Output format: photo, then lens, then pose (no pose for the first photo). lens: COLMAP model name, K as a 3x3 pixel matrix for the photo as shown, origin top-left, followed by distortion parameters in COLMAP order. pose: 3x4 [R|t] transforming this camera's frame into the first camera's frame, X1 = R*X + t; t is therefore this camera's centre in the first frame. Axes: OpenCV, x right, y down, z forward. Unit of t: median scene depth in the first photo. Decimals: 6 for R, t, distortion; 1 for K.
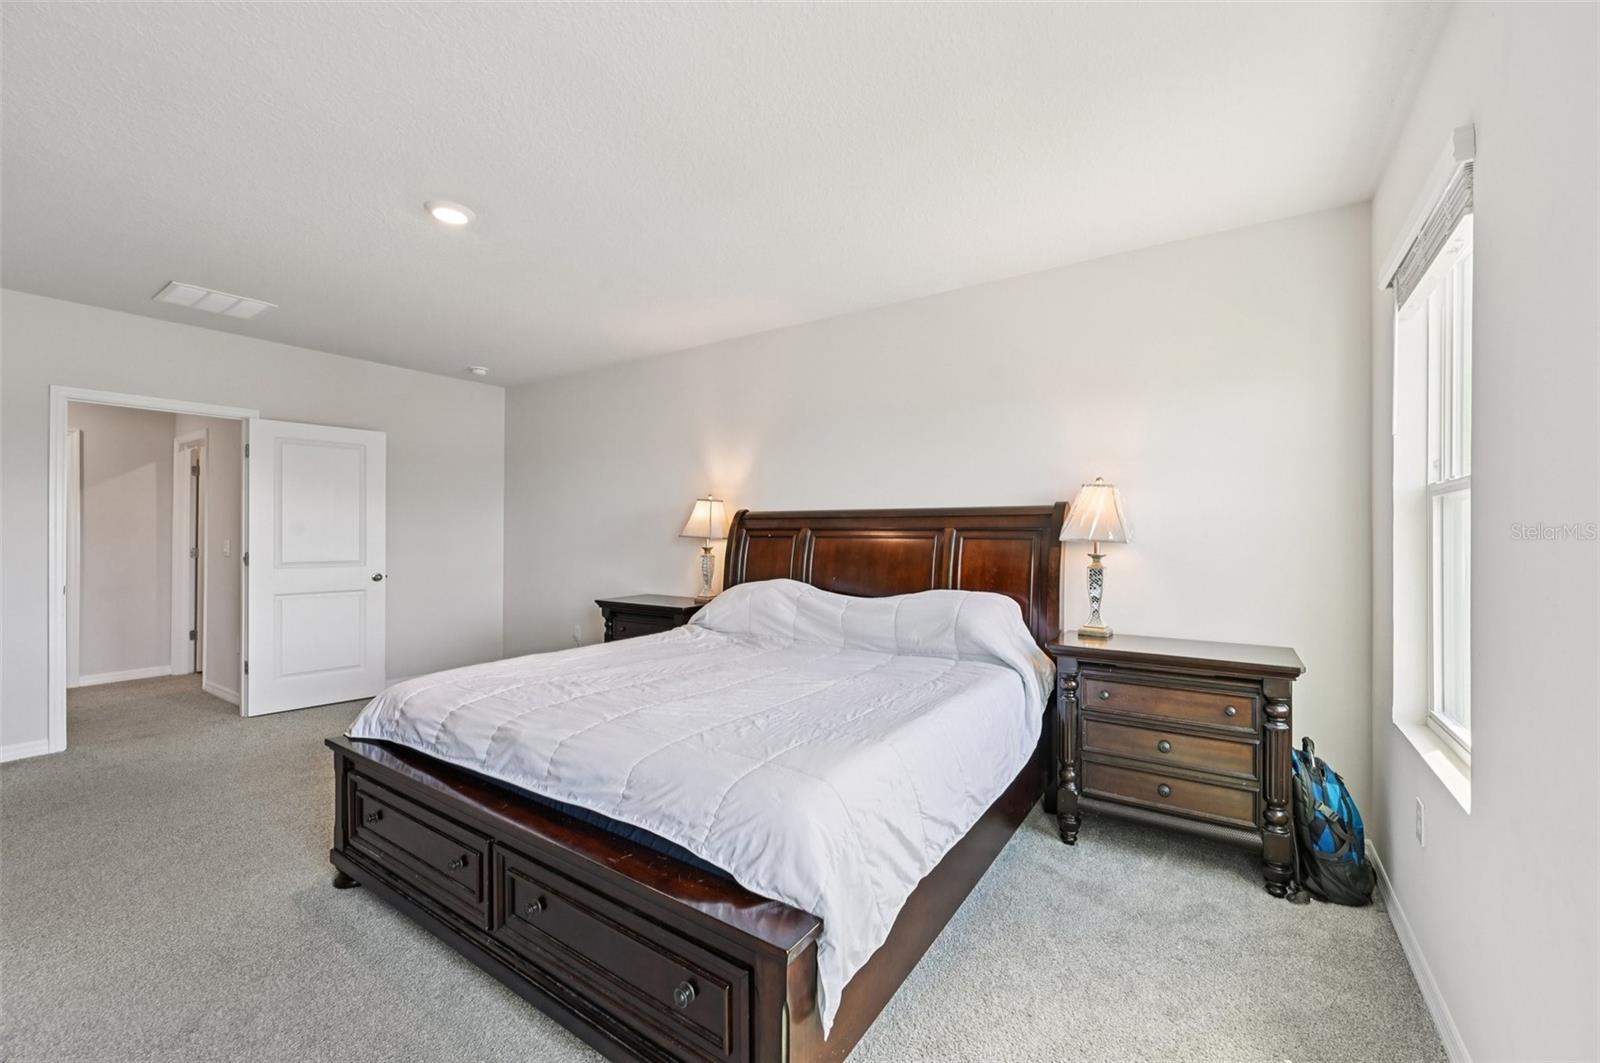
lens RADIAL K [[640.5, 0, 800.0], [0, 640.5, 531.5], [0, 0, 1]] dist [0.000678, 0.000062]
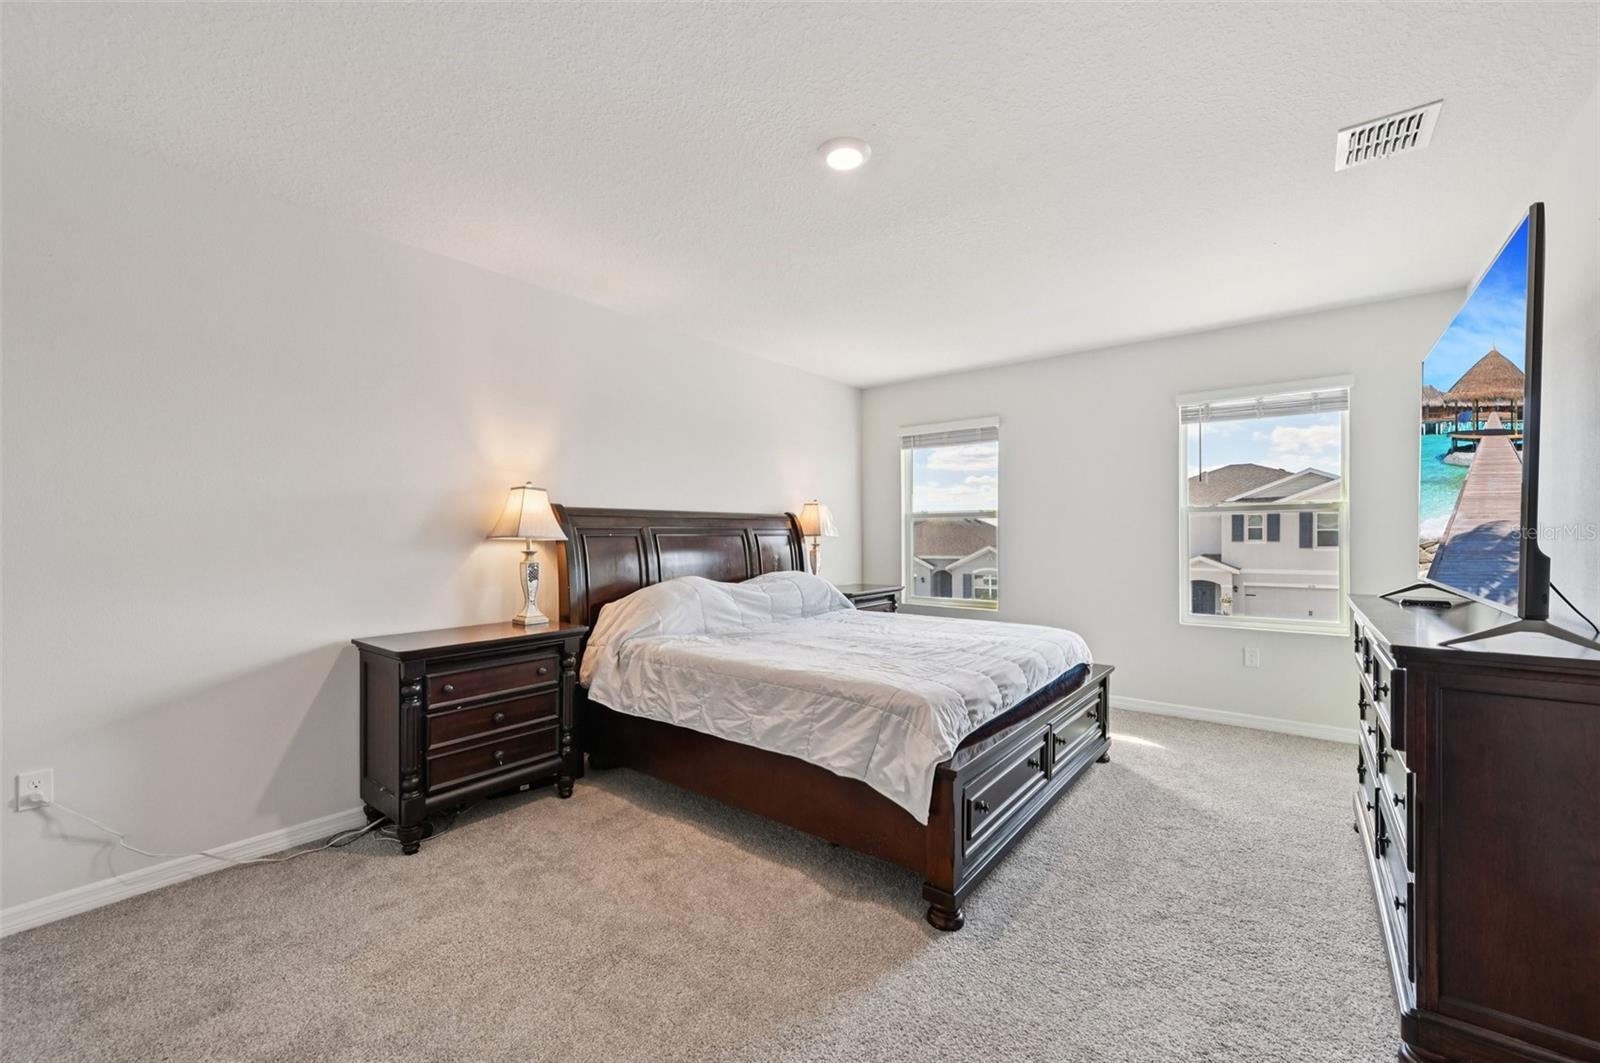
lens RADIAL K [[640.5, 0, 800.0], [0, 640.5, 531.5], [0, 0, 1]] dist [0.000678, 0.000062]
pose [[0.058790, -0.002031, 0.998268, -0.717303], [0.002381, 0.999995, 0.001894, 0.001243], [-0.998268, 0.002265, 0.058795, 0.526387]]
